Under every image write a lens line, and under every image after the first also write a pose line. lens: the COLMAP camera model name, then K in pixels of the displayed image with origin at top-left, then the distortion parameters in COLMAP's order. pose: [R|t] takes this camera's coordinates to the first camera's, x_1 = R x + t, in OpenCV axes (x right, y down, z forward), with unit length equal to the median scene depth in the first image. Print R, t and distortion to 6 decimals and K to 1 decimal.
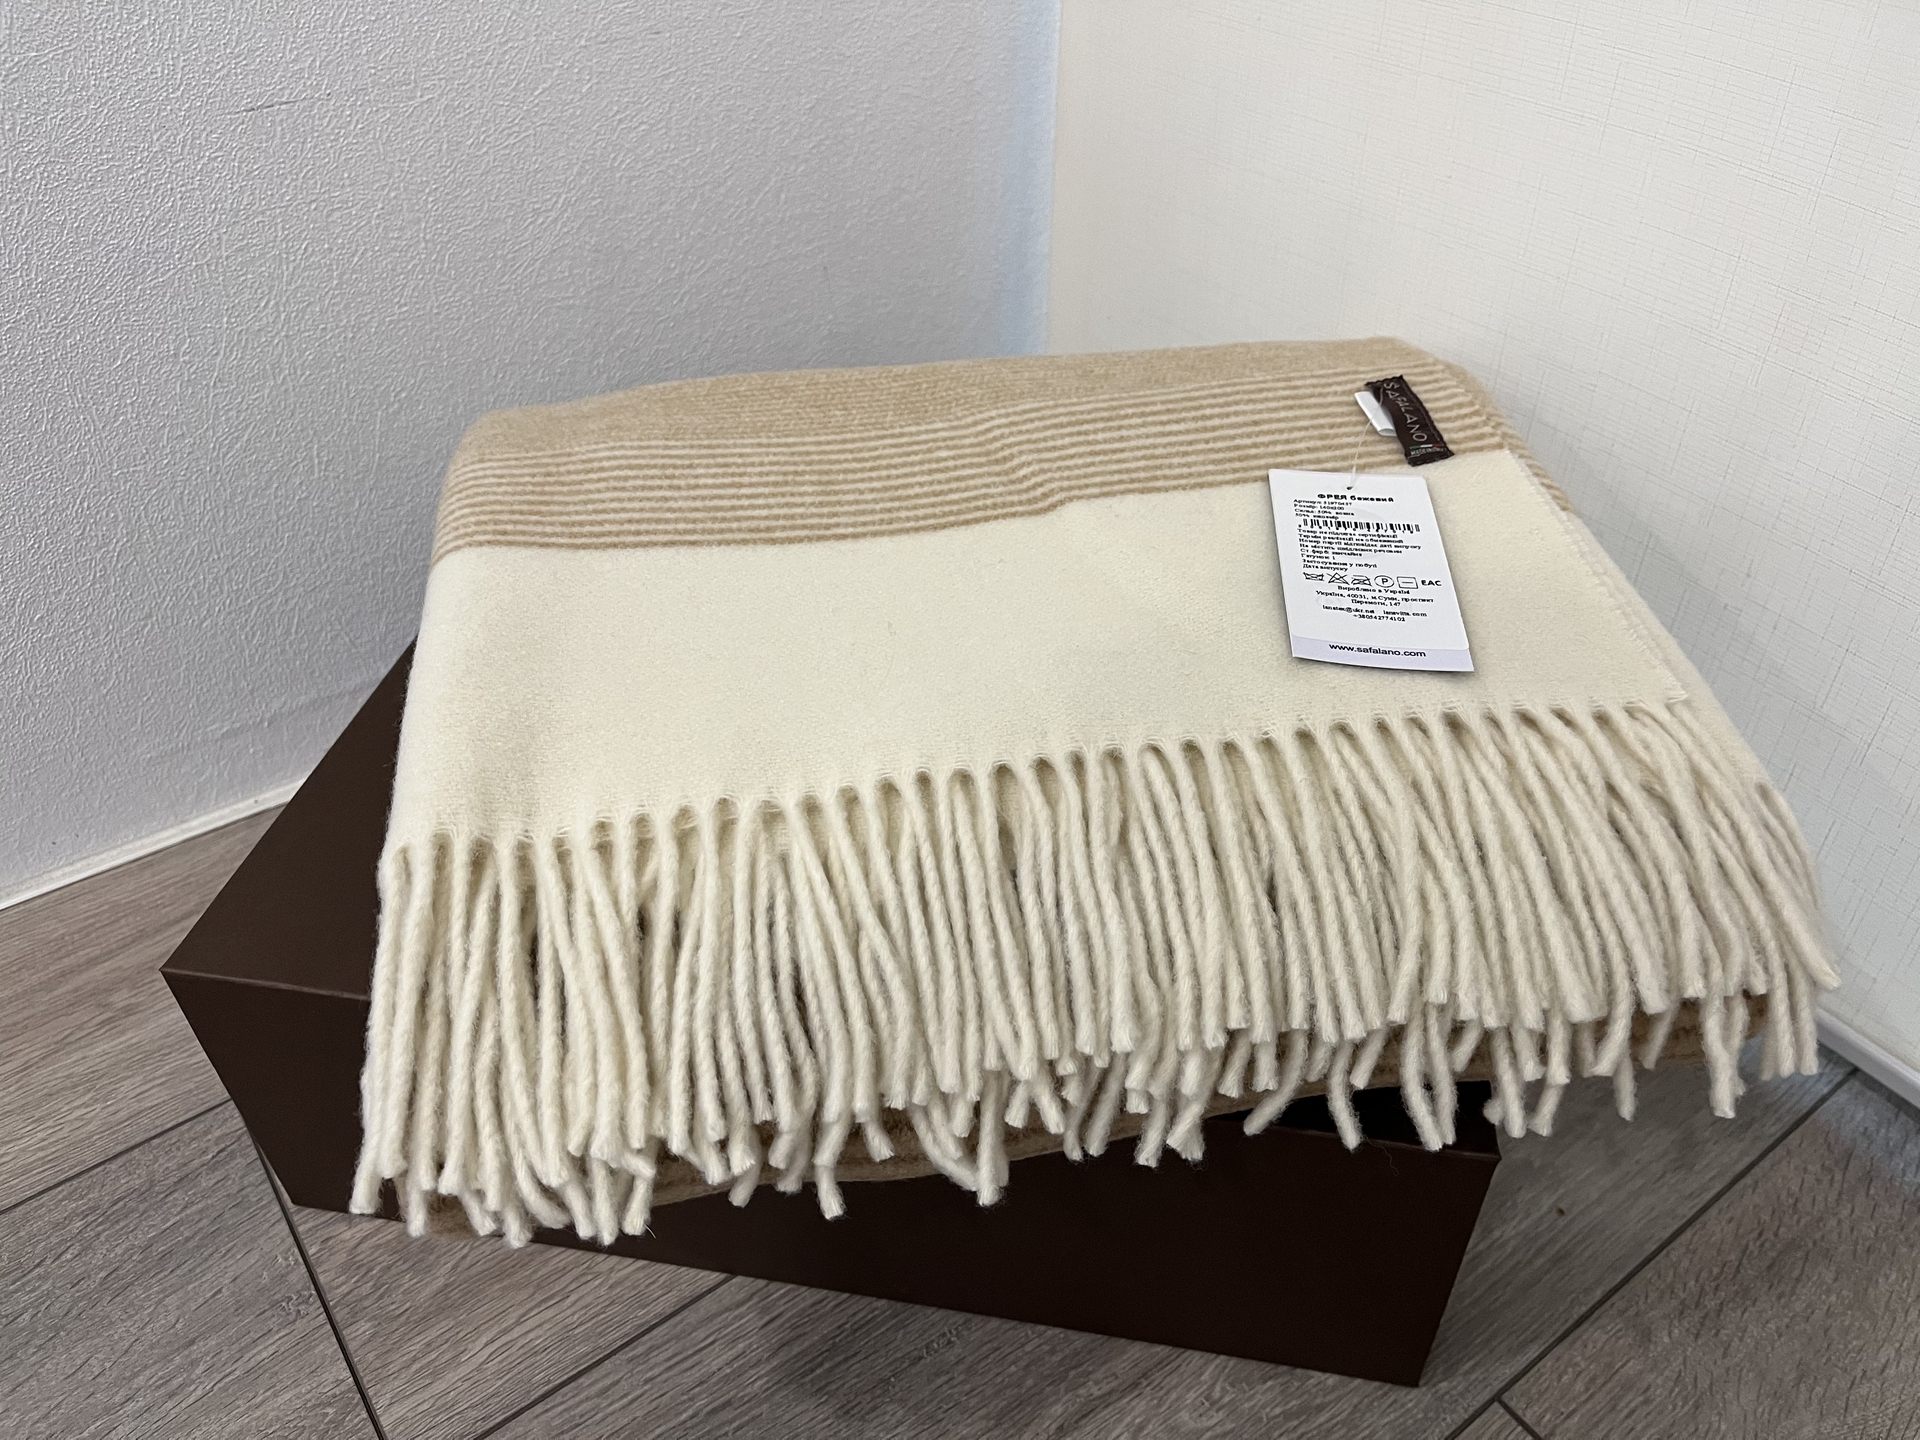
lens RADIAL K [[1475.7, 0, 955.3], [0, 1475.7, 722.0], [0, 0, 1]] dist [0.076210, -0.125618]
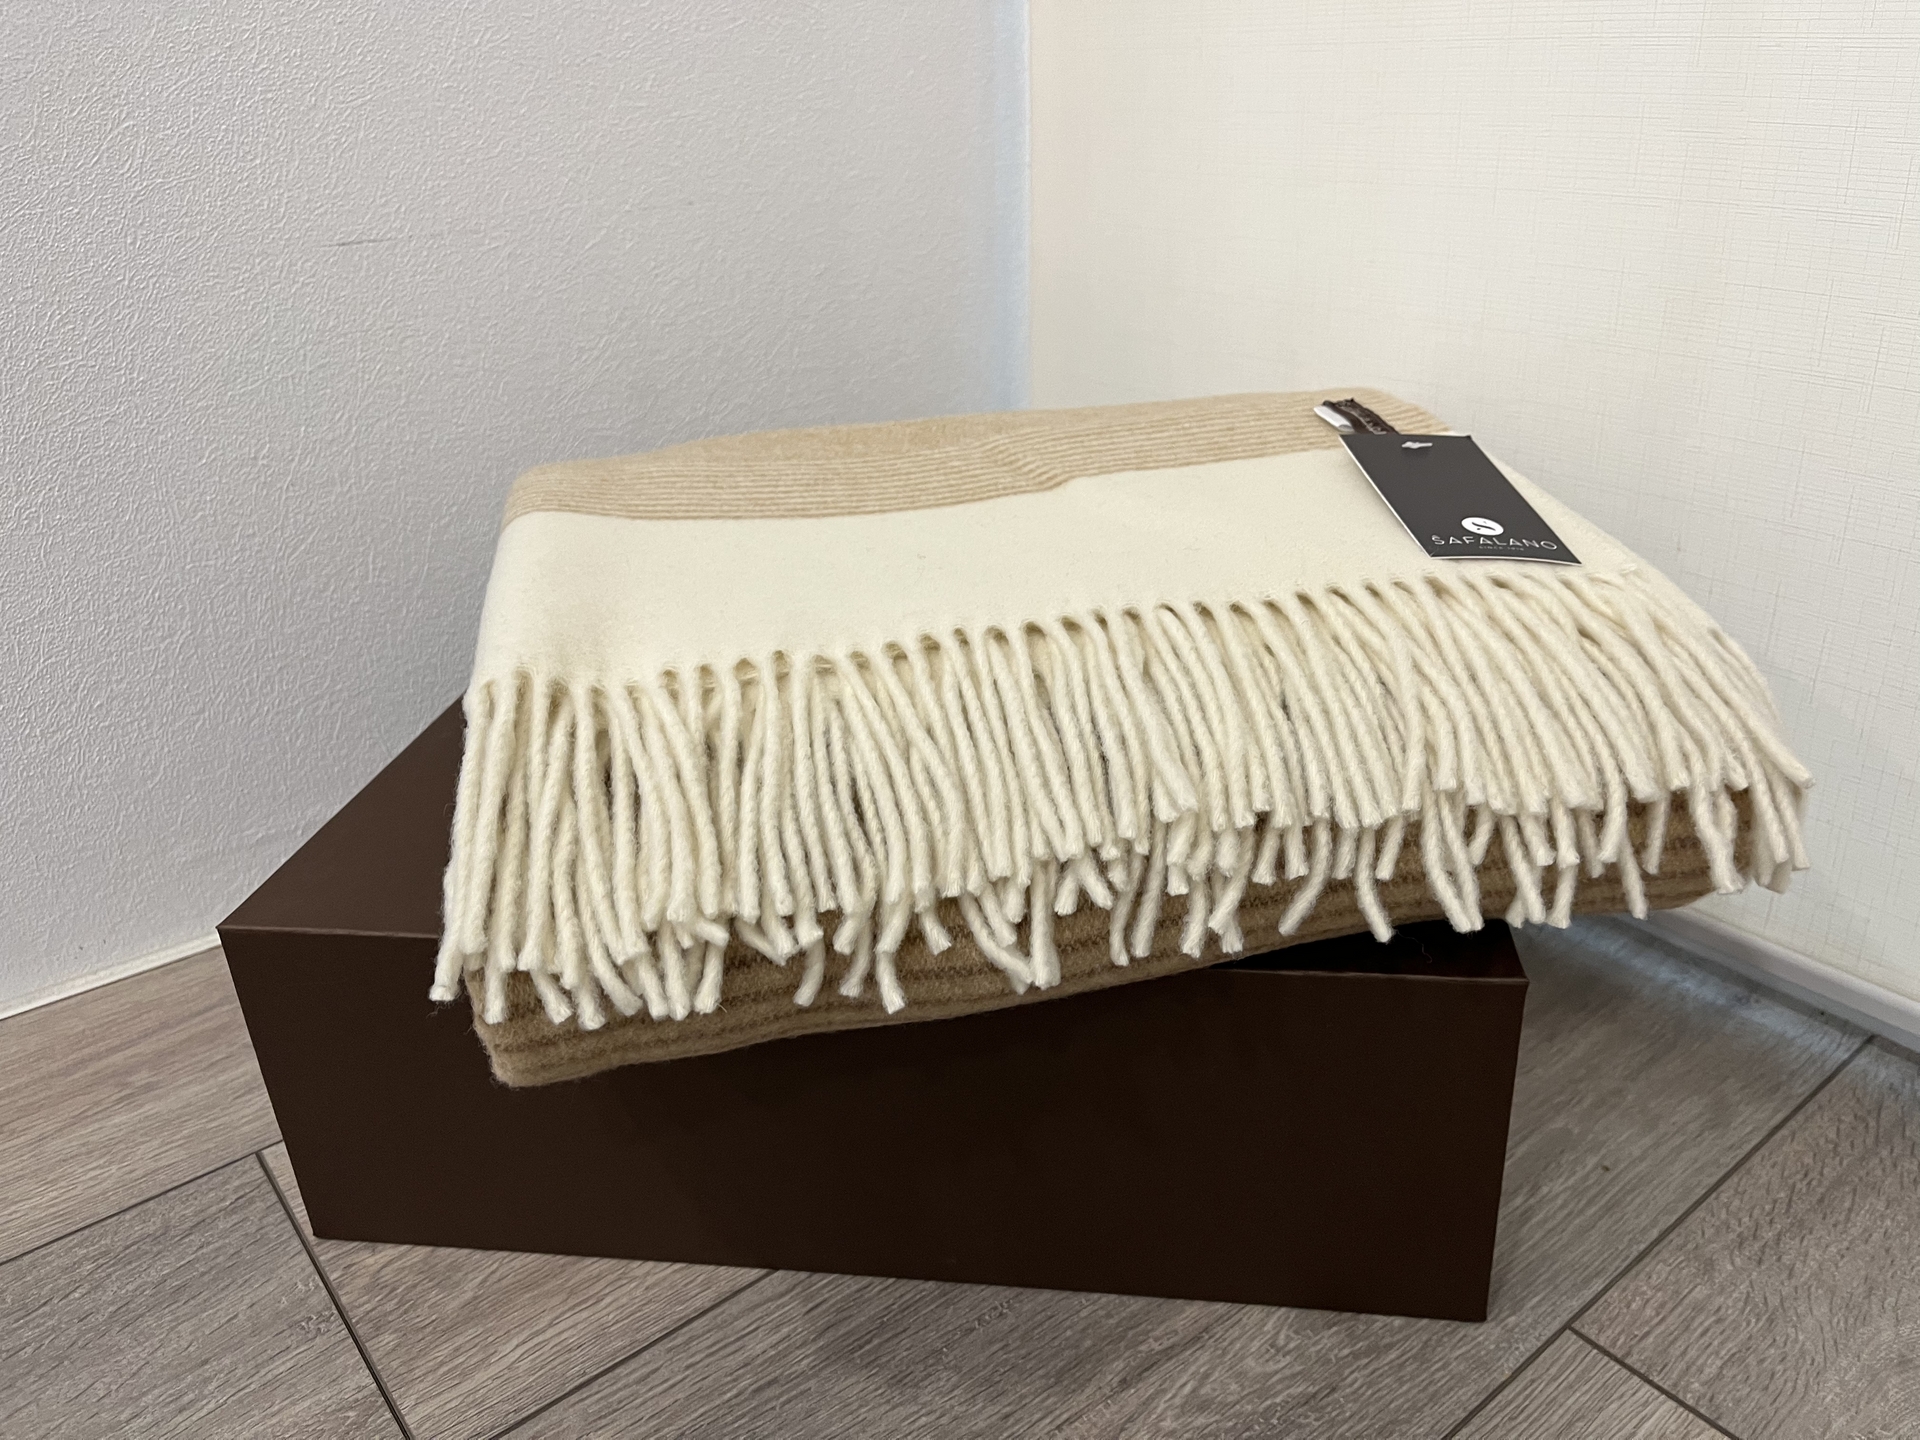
lens RADIAL K [[1475.7, 0, 971.4], [0, 1475.7, 698.6], [0, 0, 1]] dist [0.076210, -0.125618]
pose [[0.998715, -0.039816, 0.031343, -0.036187], [0.046700, 0.963303, -0.264322, 0.273578], [-0.019669, 0.265447, 0.963925, -0.035216]]
